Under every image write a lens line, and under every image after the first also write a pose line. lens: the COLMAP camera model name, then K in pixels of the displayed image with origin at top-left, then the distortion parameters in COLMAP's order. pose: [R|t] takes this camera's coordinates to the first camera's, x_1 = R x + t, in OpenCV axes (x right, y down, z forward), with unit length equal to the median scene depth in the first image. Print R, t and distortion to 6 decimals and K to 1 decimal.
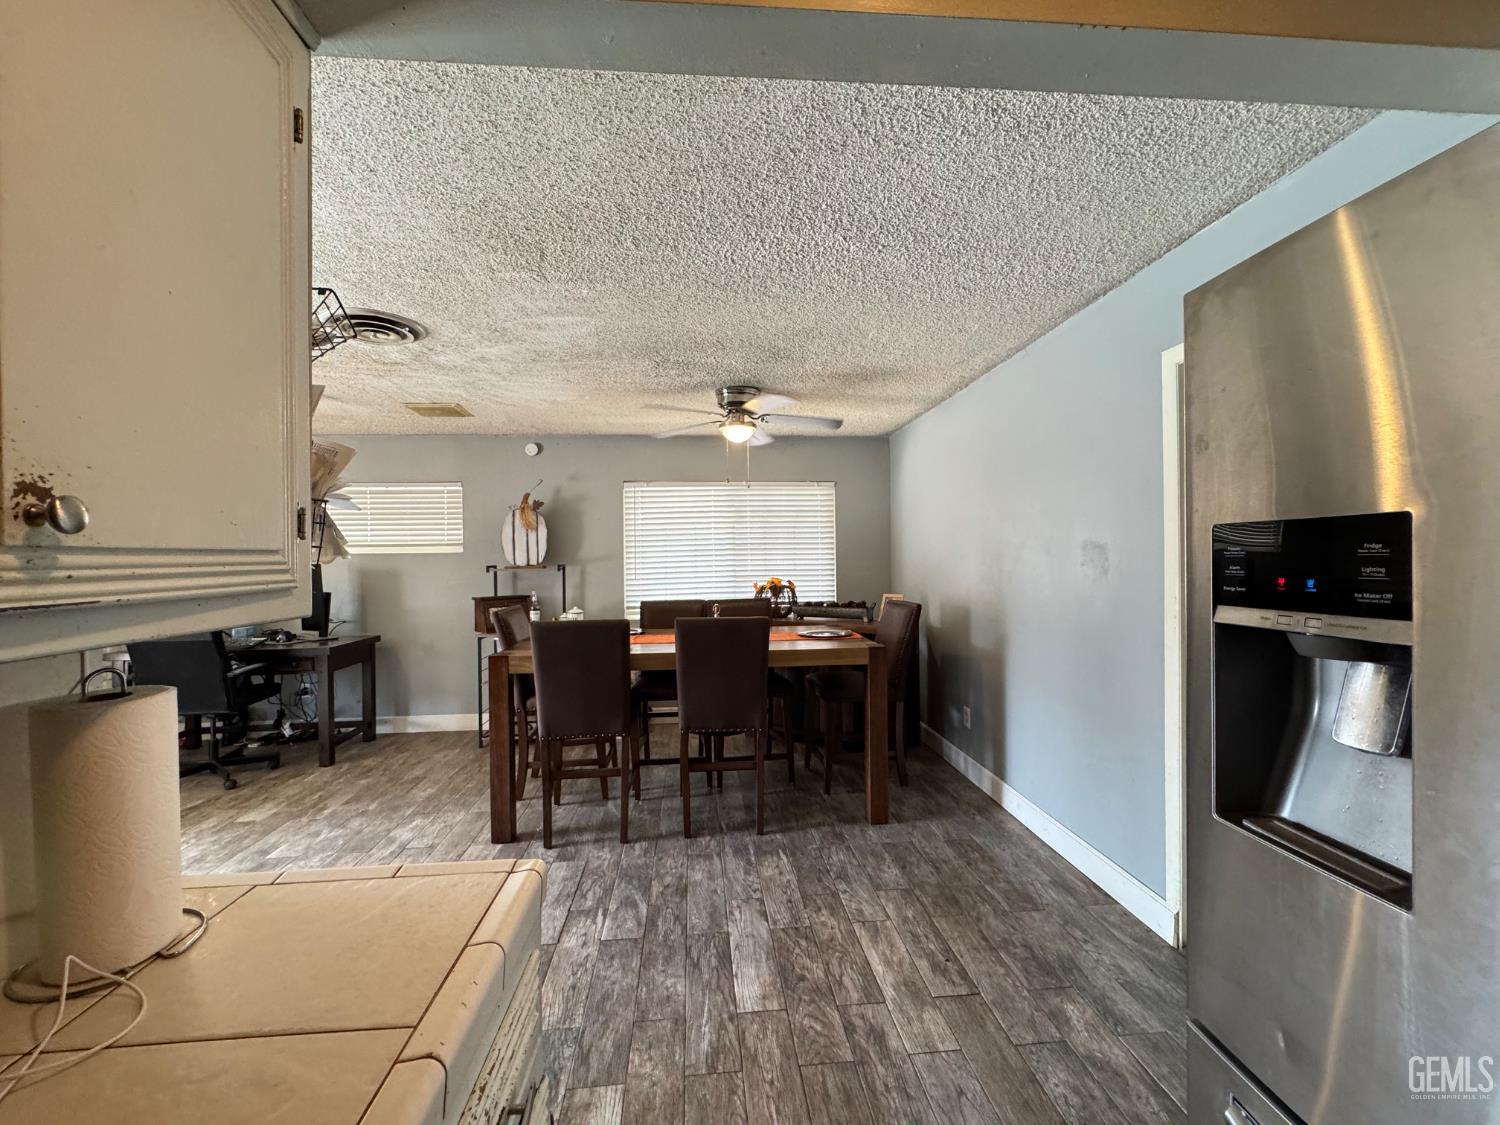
lens RADIAL K [[599.5, 0, 748.1], [0, 599.5, 561.3], [0, 0, 1]] dist [-0.003572, 0.000412]
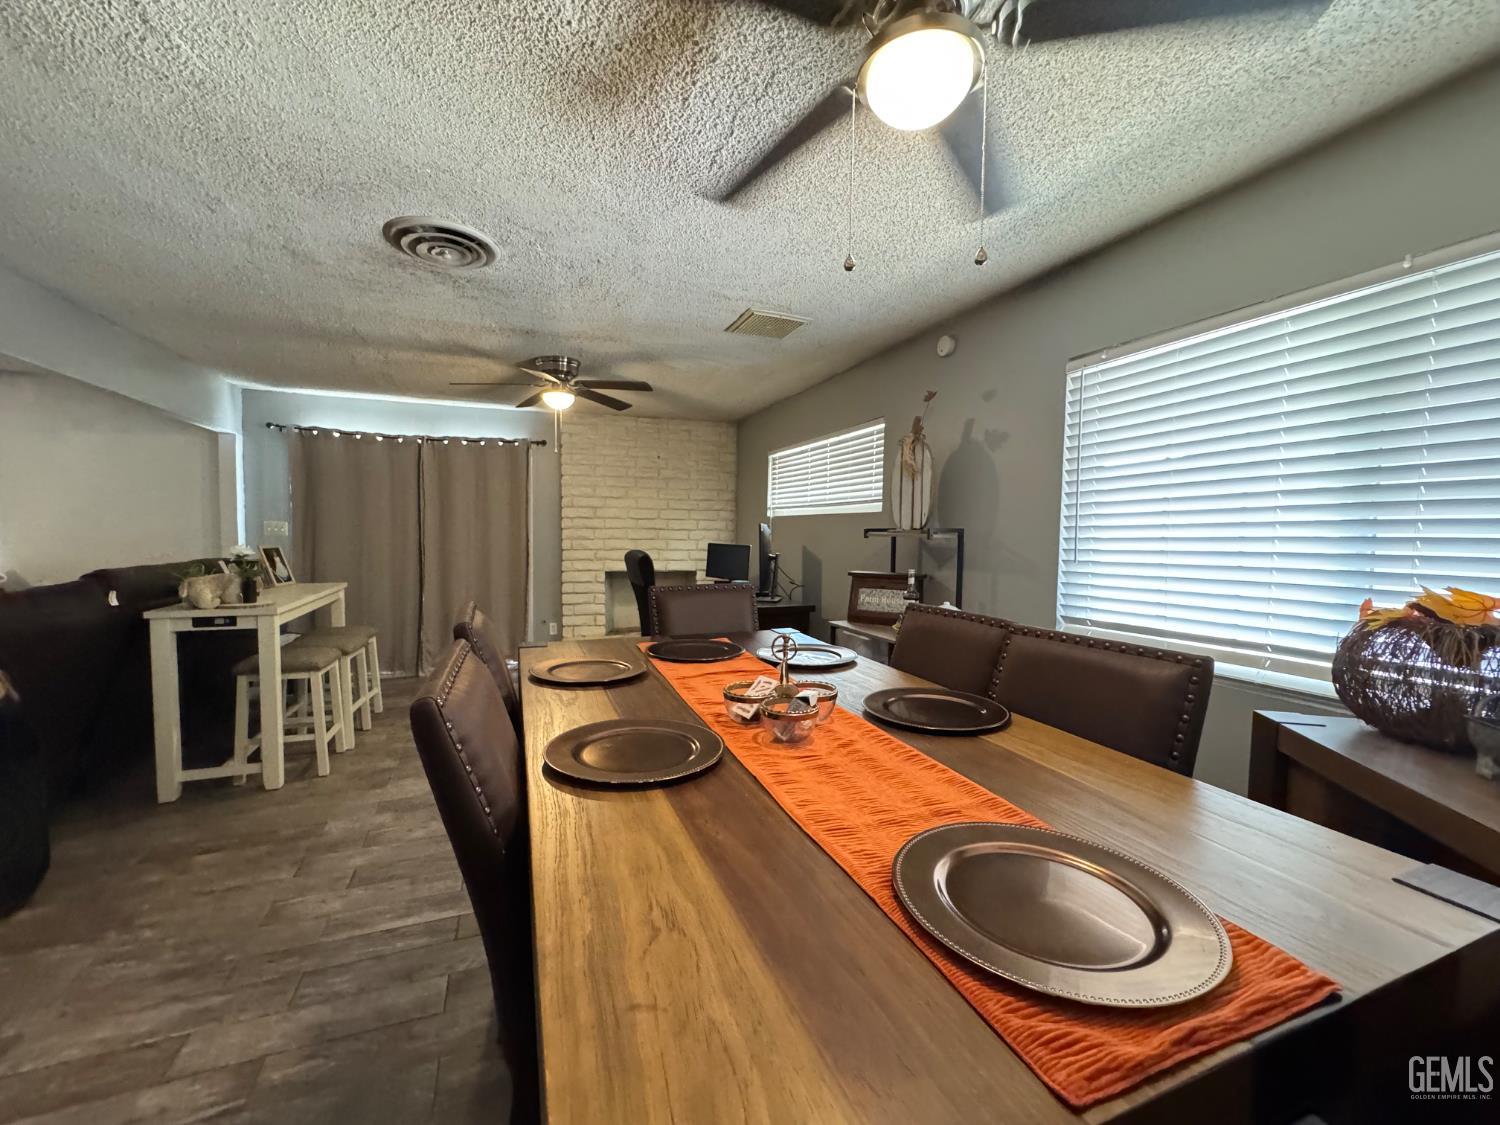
lens RADIAL K [[599.5, 0, 748.1], [0, 599.5, 561.3], [0, 0, 1]] dist [-0.003572, 0.000412]
pose [[0.284236, 0.064439, -0.956586, 0.431085], [-0.020491, 0.997919, 0.061135, 0.012051], [0.958535, 0.002224, 0.284965, 1.356728]]
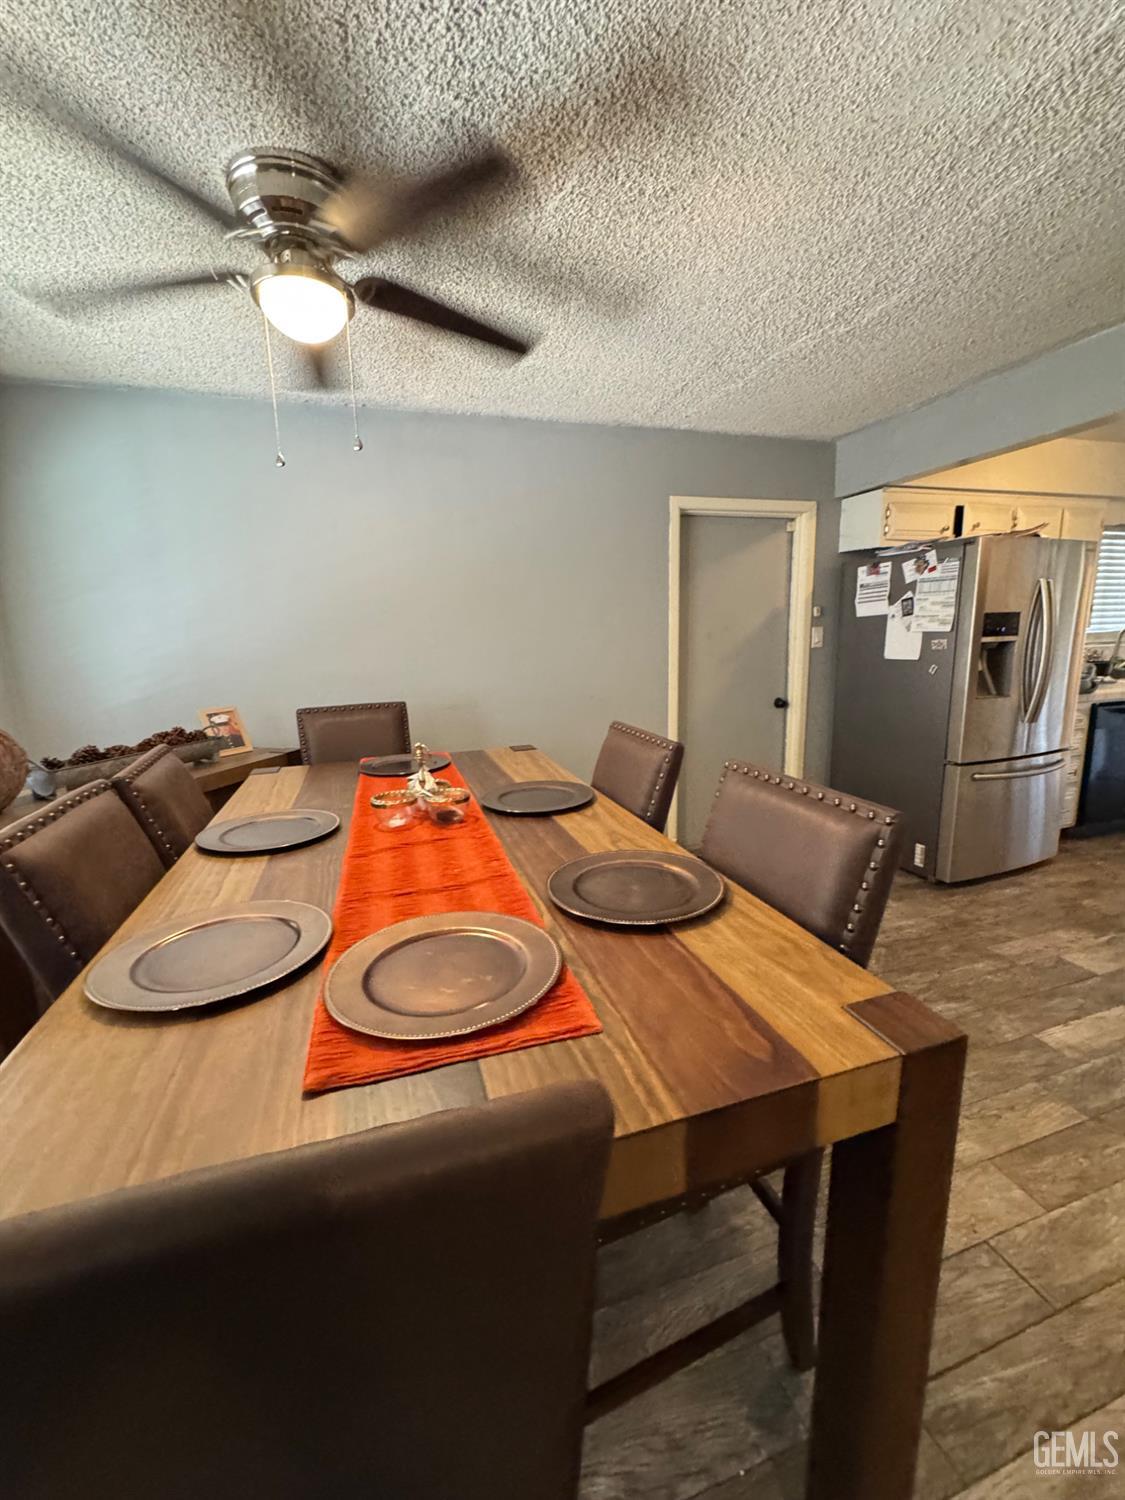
lens RADIAL K [[600.9, 0, 559.4], [0, 600.9, 746.3], [0, 0, 1]] dist [-0.004895, 0.001071]
pose [[-0.217056, -0.165553, 0.962018, -0.778960], [0.036350, 0.983459, 0.177444, -0.002848], [-0.975482, 0.073485, -0.207448, 1.534980]]
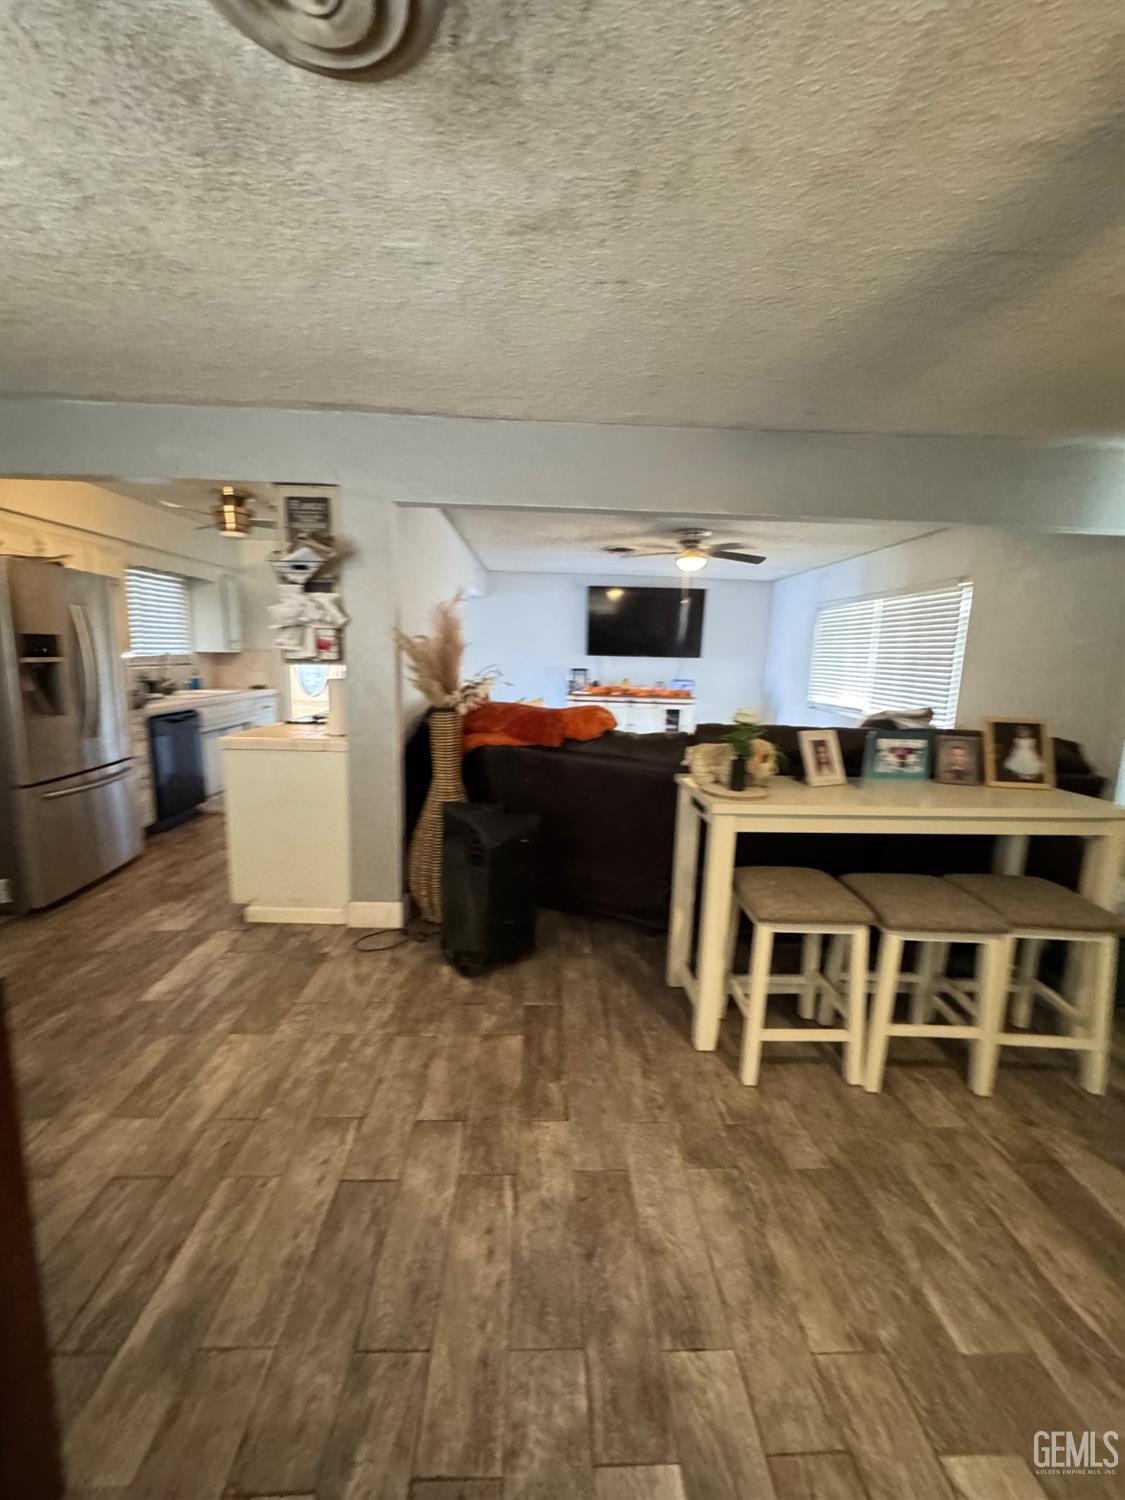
lens RADIAL K [[599.4, 0, 561.7], [0, 599.4, 748.6], [0, 0, 1]] dist [-0.000254, 0.000288]
pose [[-0.998672, -0.023393, 0.045912, -0.916649], [-0.015647, 0.986611, 0.162336, -0.005658], [-0.049095, 0.161402, -0.985667, 1.610041]]
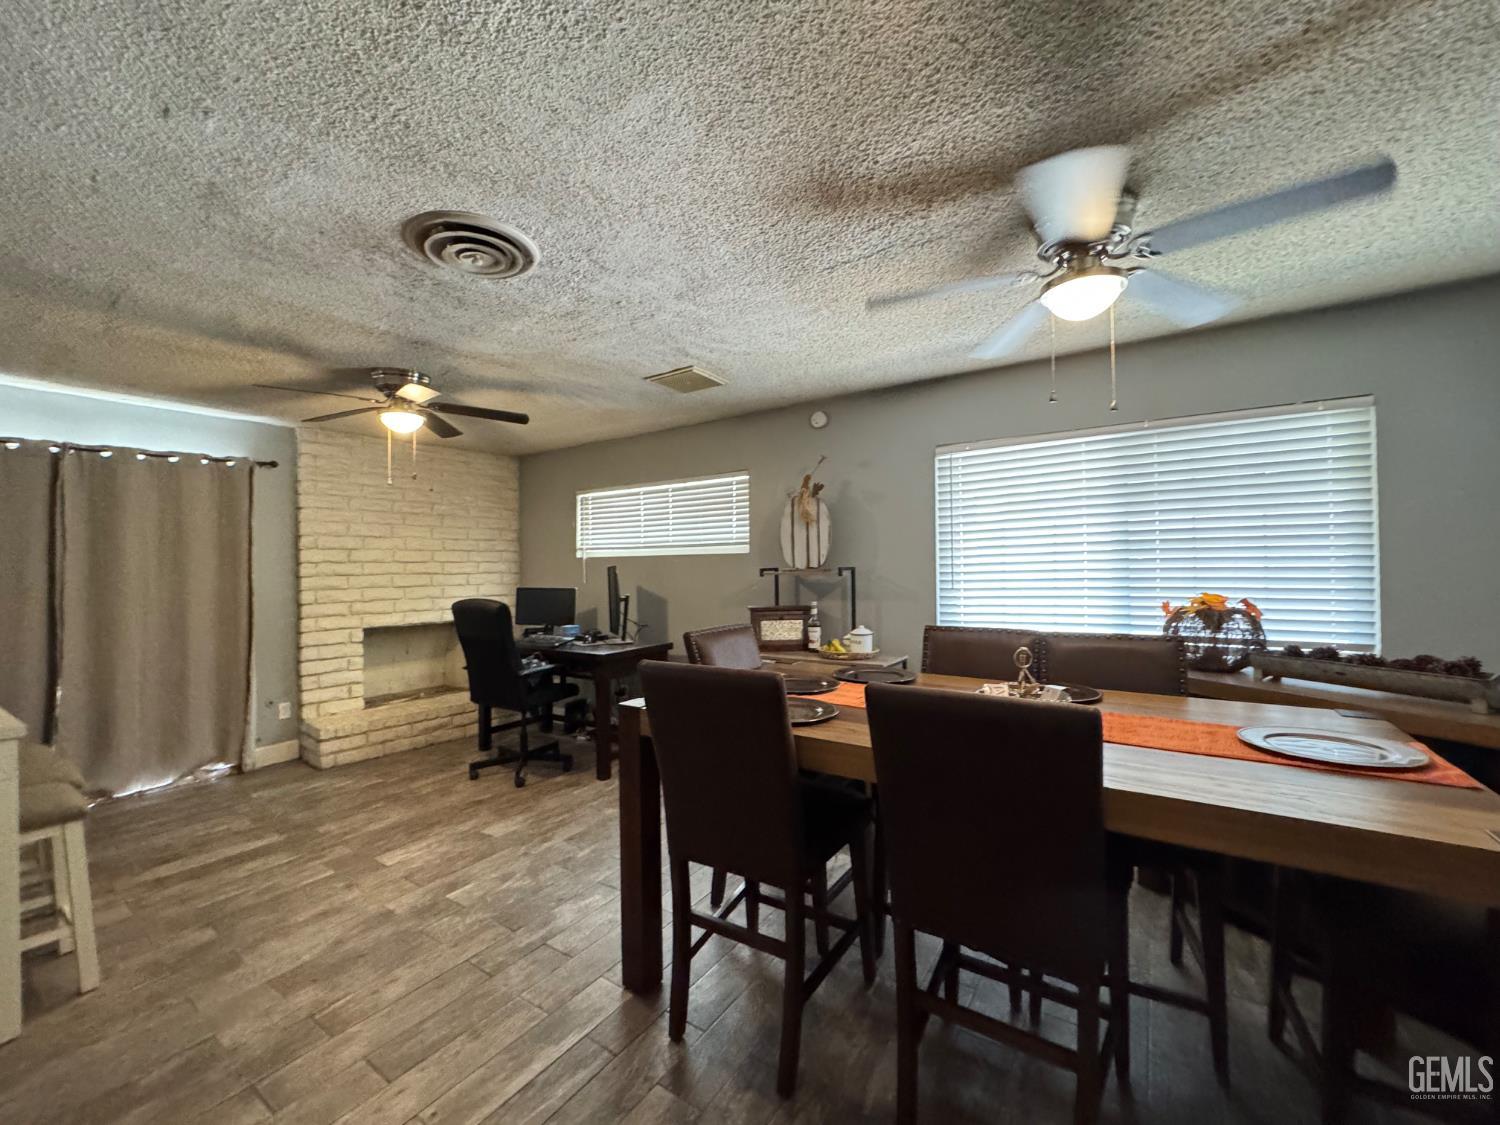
lens RADIAL K [[599.5, 0, 748.1], [0, 599.5, 561.3], [0, 0, 1]] dist [-0.003572, 0.000412]
pose [[0.777692, -0.003070, -0.628639, 0.126207], [0.000181, 0.999989, -0.004660, 0.003982], [0.628646, 0.003510, 0.777684, 0.730989]]
